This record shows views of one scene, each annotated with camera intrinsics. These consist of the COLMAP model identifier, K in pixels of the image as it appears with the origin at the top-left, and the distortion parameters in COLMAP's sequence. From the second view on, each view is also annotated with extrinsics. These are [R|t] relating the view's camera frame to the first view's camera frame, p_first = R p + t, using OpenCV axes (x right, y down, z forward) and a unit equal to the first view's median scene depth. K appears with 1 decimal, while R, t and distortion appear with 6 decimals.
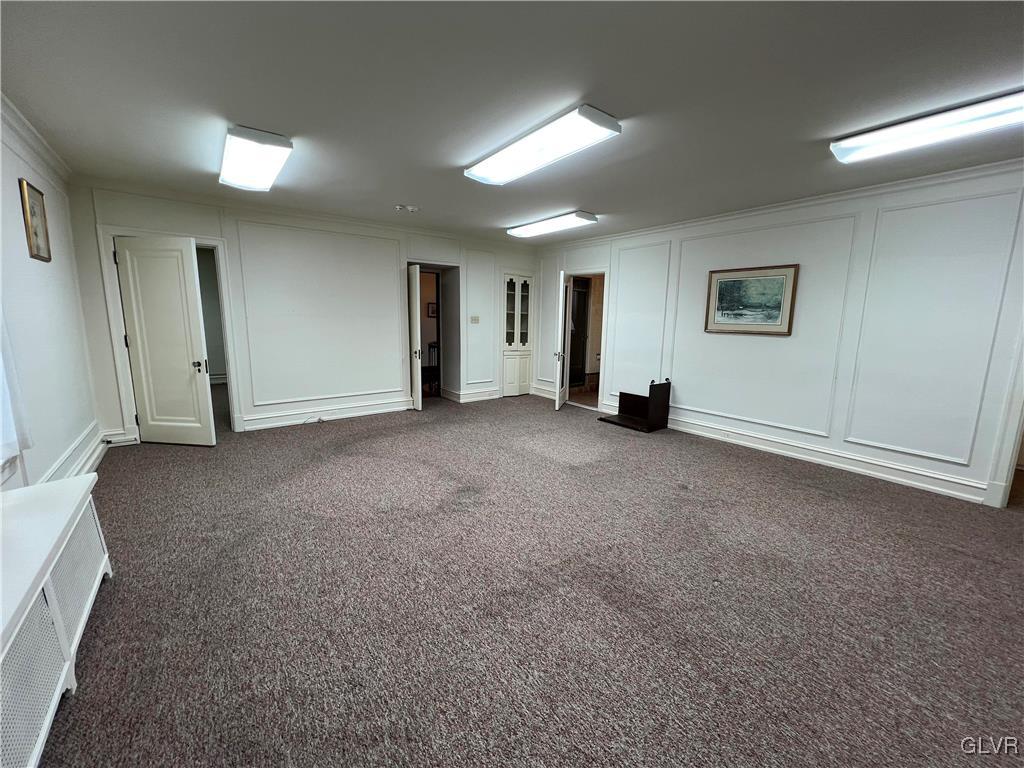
lens RADIAL K [[408.7, 0, 509.8], [0, 408.7, 381.9], [0, 0, 1]] dist [-0.001552, -0.000050]
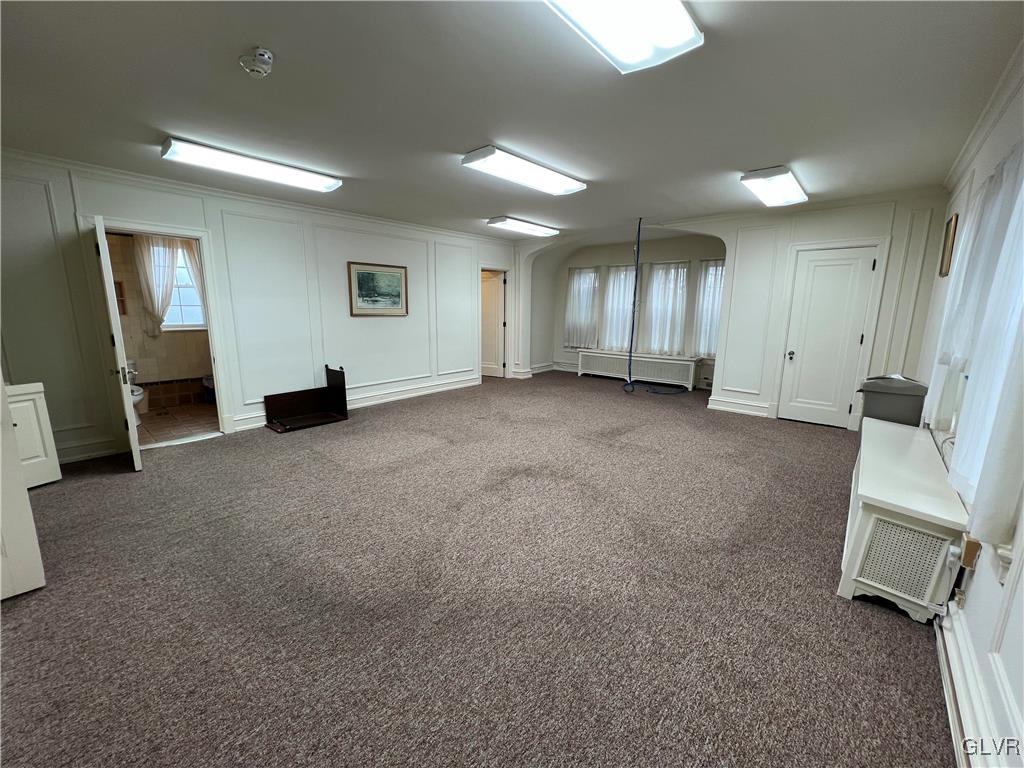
lens RADIAL K [[408.7, 0, 509.8], [0, 408.7, 381.9], [0, 0, 1]] dist [-0.001552, -0.000050]
pose [[-0.195552, -0.196172, 0.960873, -0.785956], [0.144338, 0.963362, 0.226055, -0.152162], [-0.970013, 0.182896, -0.160072, 0.862449]]
